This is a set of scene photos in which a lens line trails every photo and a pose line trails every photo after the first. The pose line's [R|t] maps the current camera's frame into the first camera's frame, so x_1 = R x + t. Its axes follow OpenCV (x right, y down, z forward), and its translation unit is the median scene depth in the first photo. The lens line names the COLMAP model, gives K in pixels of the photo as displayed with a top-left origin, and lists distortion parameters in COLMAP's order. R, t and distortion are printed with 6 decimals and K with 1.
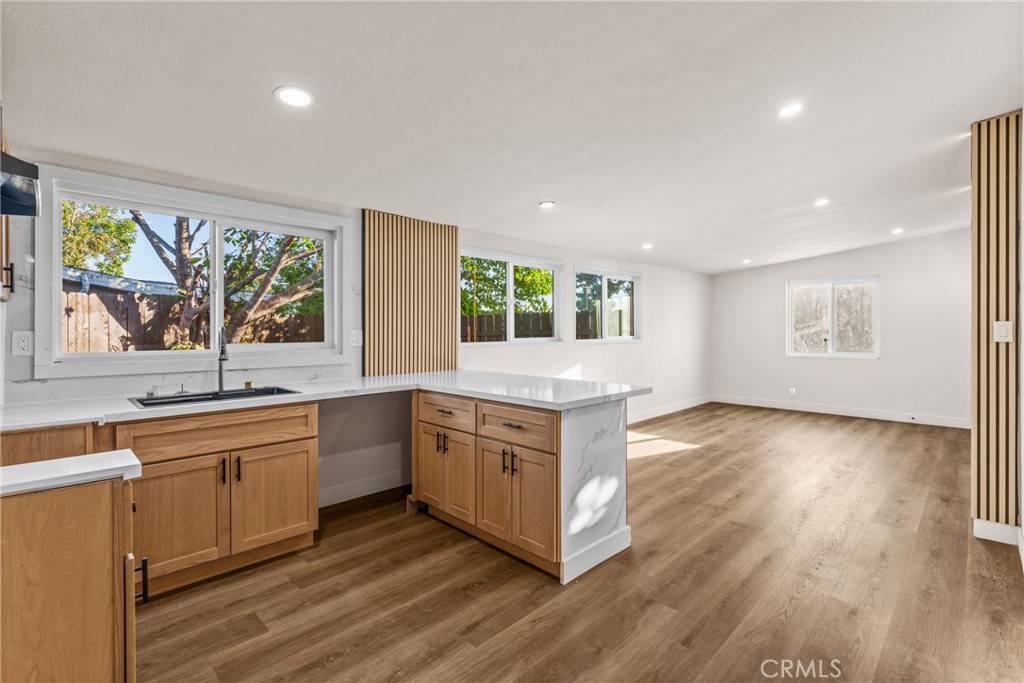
lens RADIAL K [[467.3, 0, 508.8], [0, 467.3, 331.8], [0, 0, 1]] dist [0.000022, -0.000097]
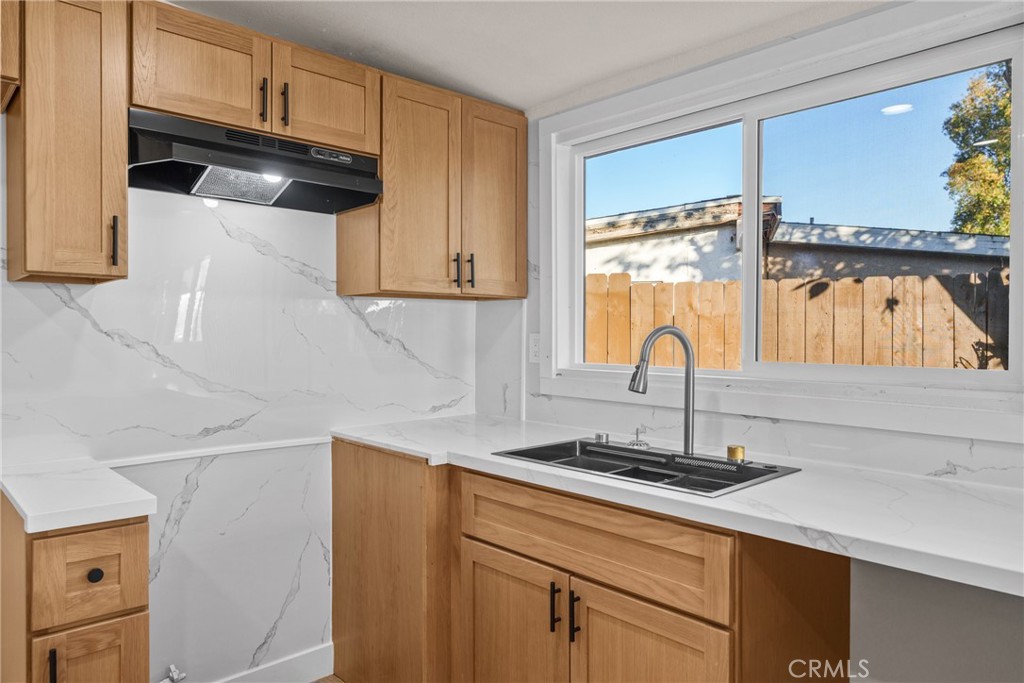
lens RADIAL K [[673.5, 0, 514.2], [0, 673.5, 339.9], [0, 0, 1]] dist [0.009543, -0.001929]
pose [[-0.036399, 0.012505, -0.999259, 0.108835], [-0.003800, 0.999913, 0.012651, -0.004445], [0.999330, 0.004258, -0.036349, 0.816358]]
